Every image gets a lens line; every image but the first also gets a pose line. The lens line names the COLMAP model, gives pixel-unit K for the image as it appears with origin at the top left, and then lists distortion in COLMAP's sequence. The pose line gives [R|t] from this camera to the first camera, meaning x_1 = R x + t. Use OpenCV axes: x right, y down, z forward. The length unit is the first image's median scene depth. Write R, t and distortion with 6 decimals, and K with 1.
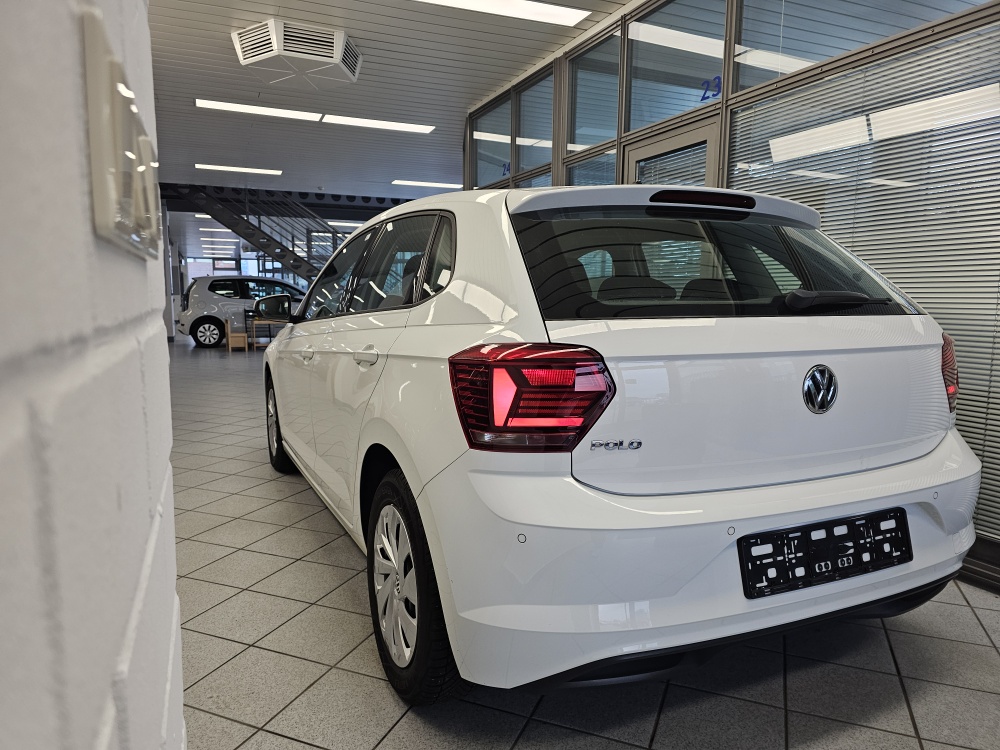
lens RADIAL K [[668.1, 0, 498.3], [0, 668.1, 382.6], [0, 0, 1]] dist [0.050896, -0.035065]
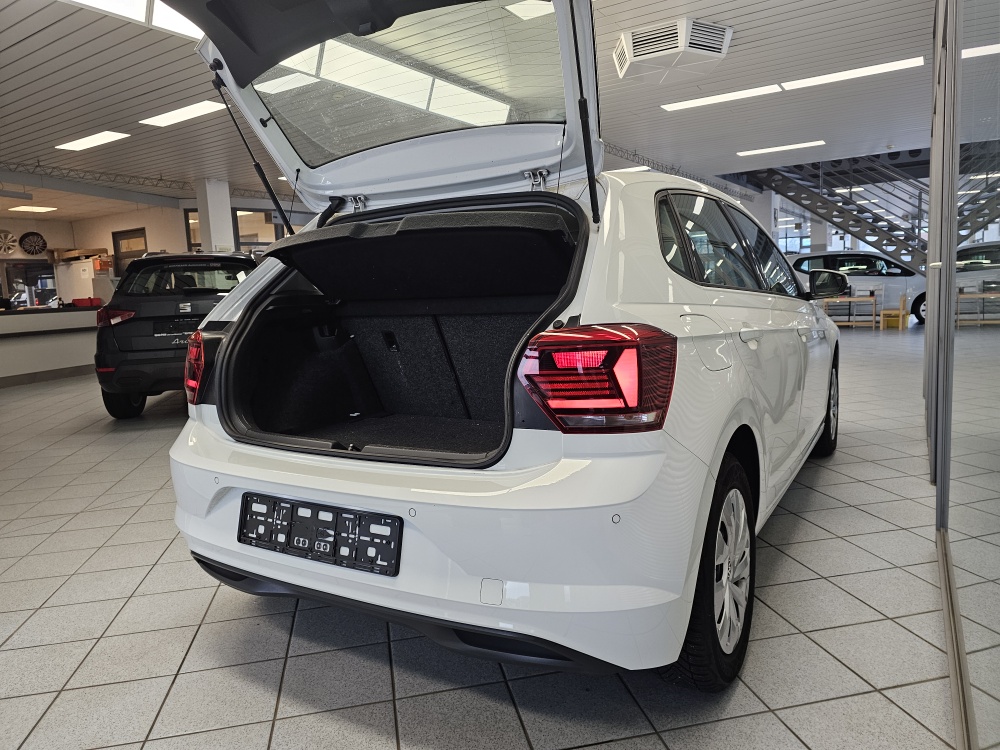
lens RADIAL K [[668.1, 0, 499.1], [0, 668.1, 366.7], [0, 0, 1]] dist [0.050896, -0.035065]
pose [[0.570881, 0.068211, -0.818195, 1.448205], [-0.059341, 0.997365, 0.041744, -0.066968], [0.818886, 0.024722, 0.573424, 0.606742]]
